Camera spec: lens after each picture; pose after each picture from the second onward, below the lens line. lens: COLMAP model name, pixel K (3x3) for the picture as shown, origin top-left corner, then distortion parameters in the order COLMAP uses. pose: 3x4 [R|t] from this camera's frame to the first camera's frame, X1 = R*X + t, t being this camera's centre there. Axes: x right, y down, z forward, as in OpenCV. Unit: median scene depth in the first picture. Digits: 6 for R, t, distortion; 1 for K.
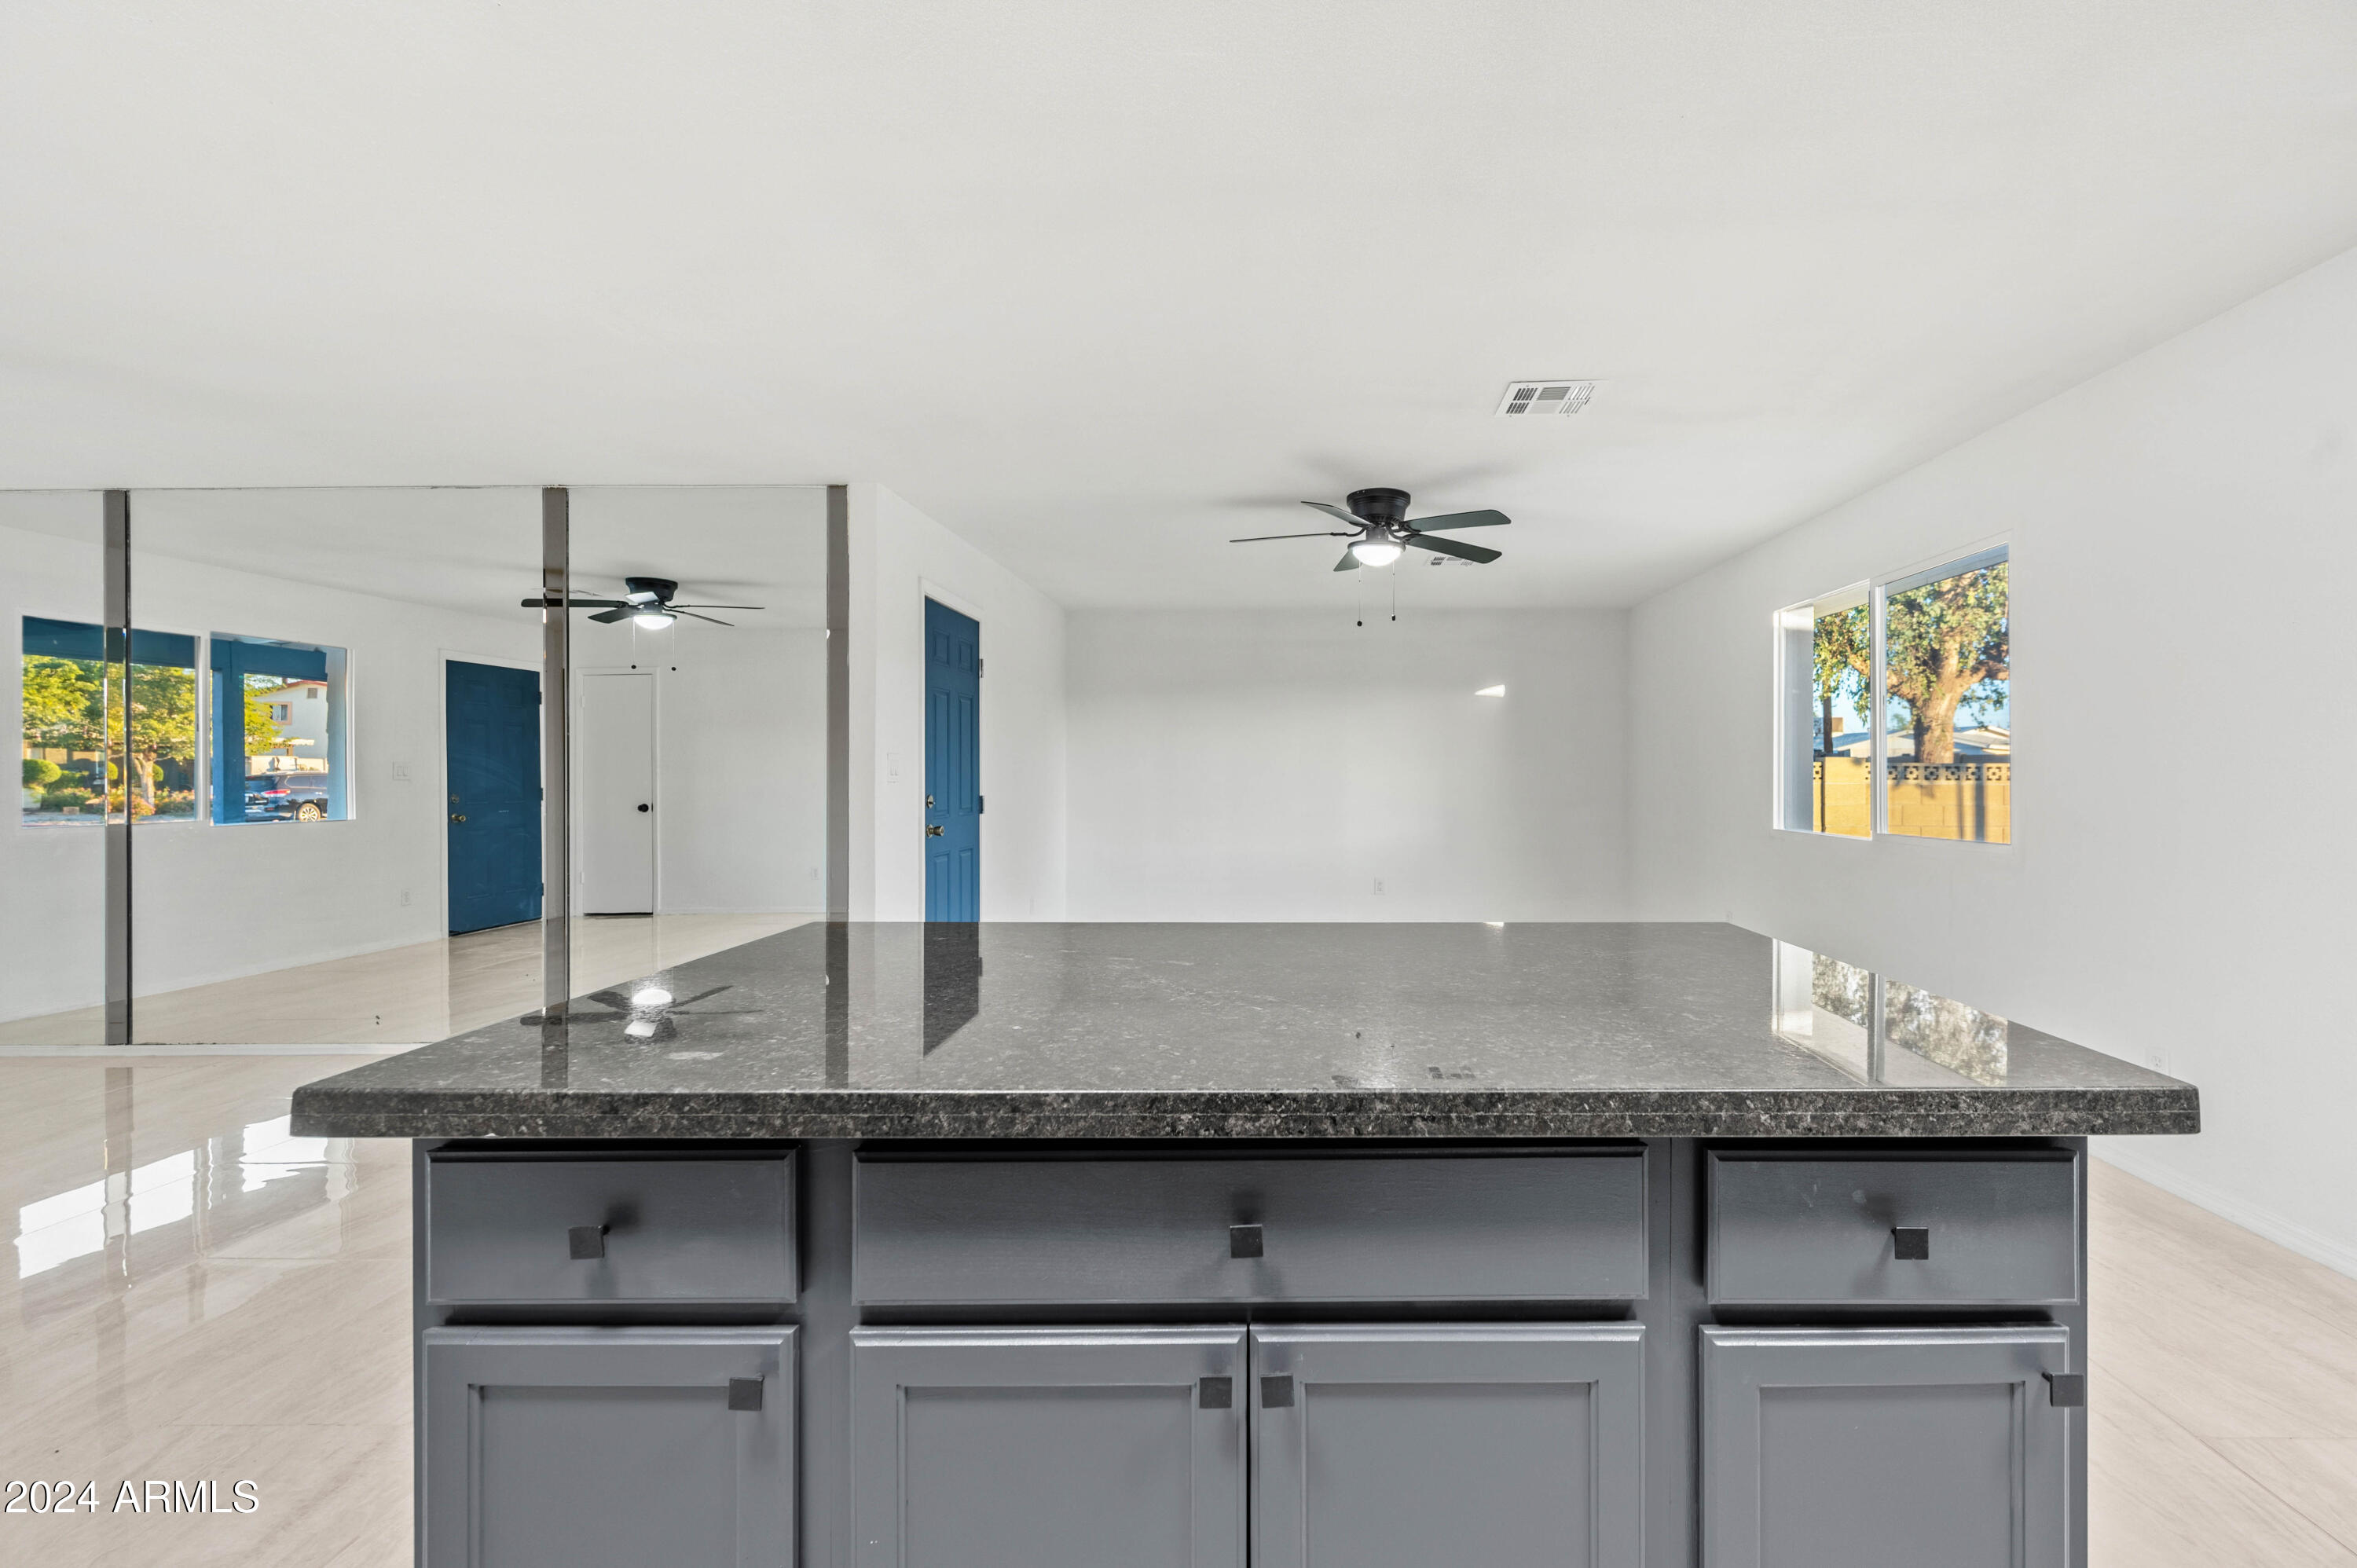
lens RADIAL K [[962.6, 0, 1272.6], [0, 962.6, 774.4], [0, 0, 1]] dist [-0.001312, -0.000211]
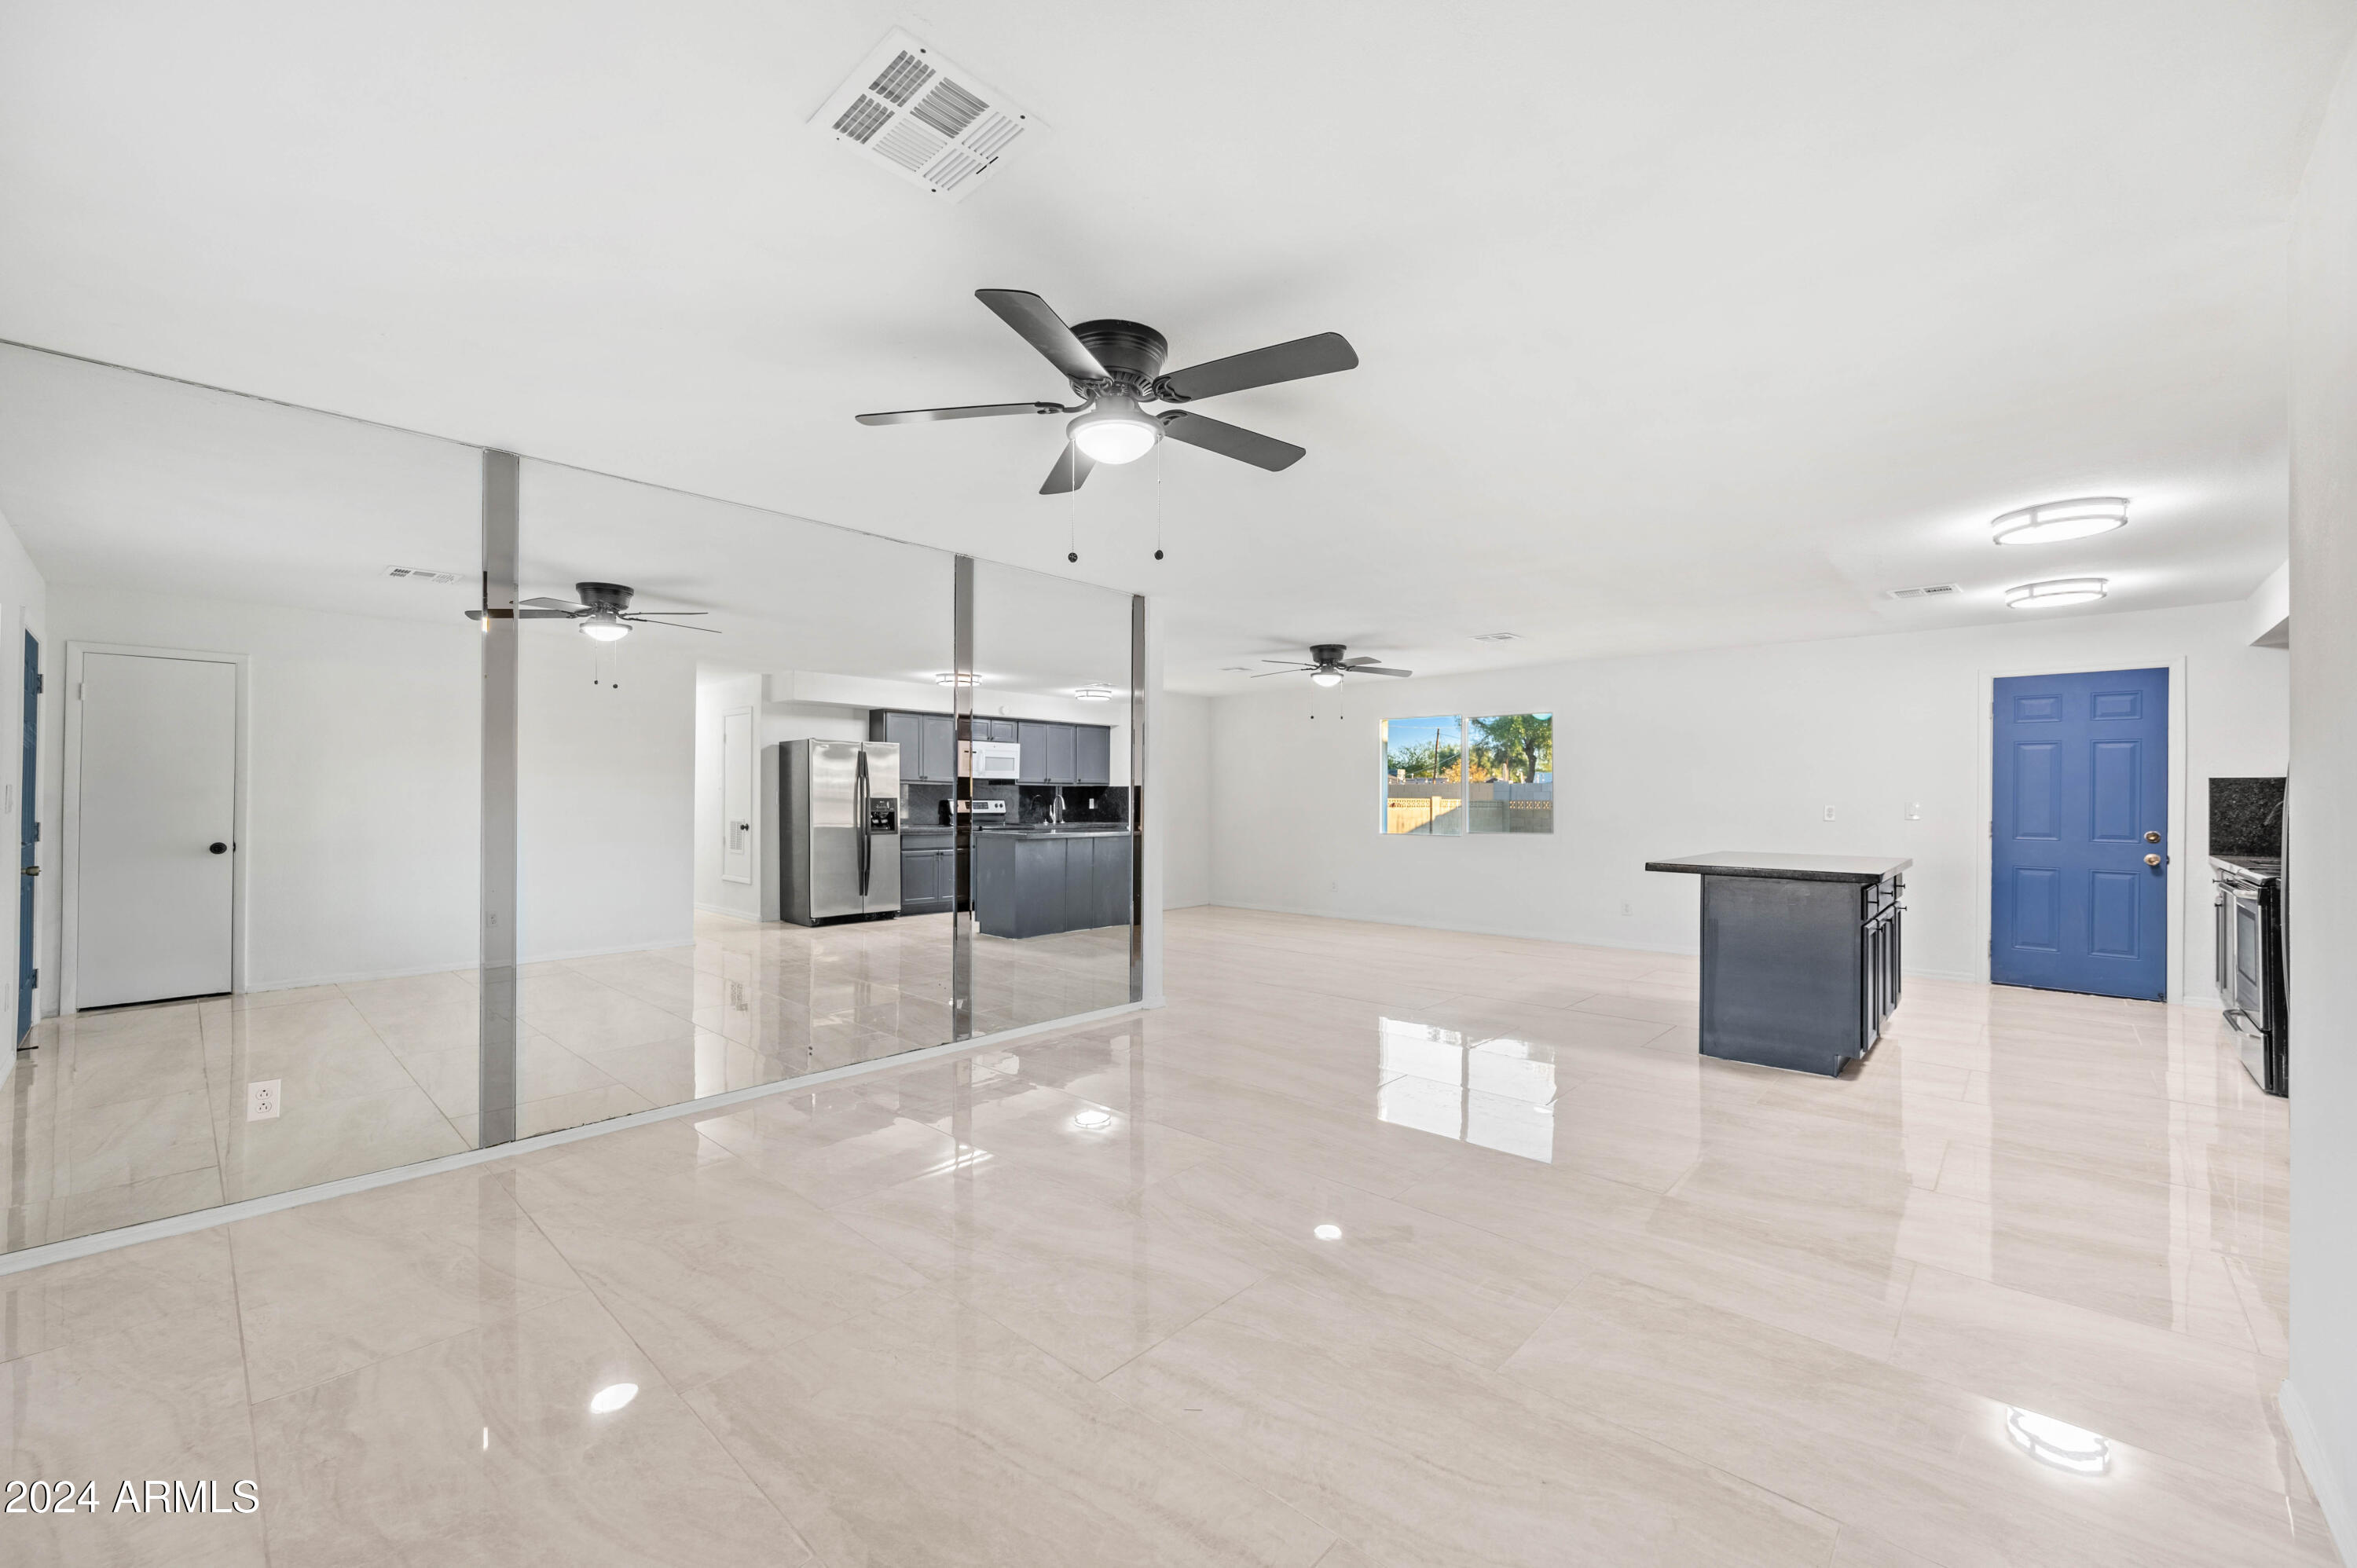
lens RADIAL K [[939.0, 0, 1139.0], [0, 939.0, 796.9], [0, 0, 1]] dist [0.001209, 0.000142]
pose [[0.684939, 0.007838, 0.728558, -0.953910], [-0.010498, 0.999944, -0.000888, -0.008868], [-0.728524, -0.007040, 0.684984, 0.053545]]
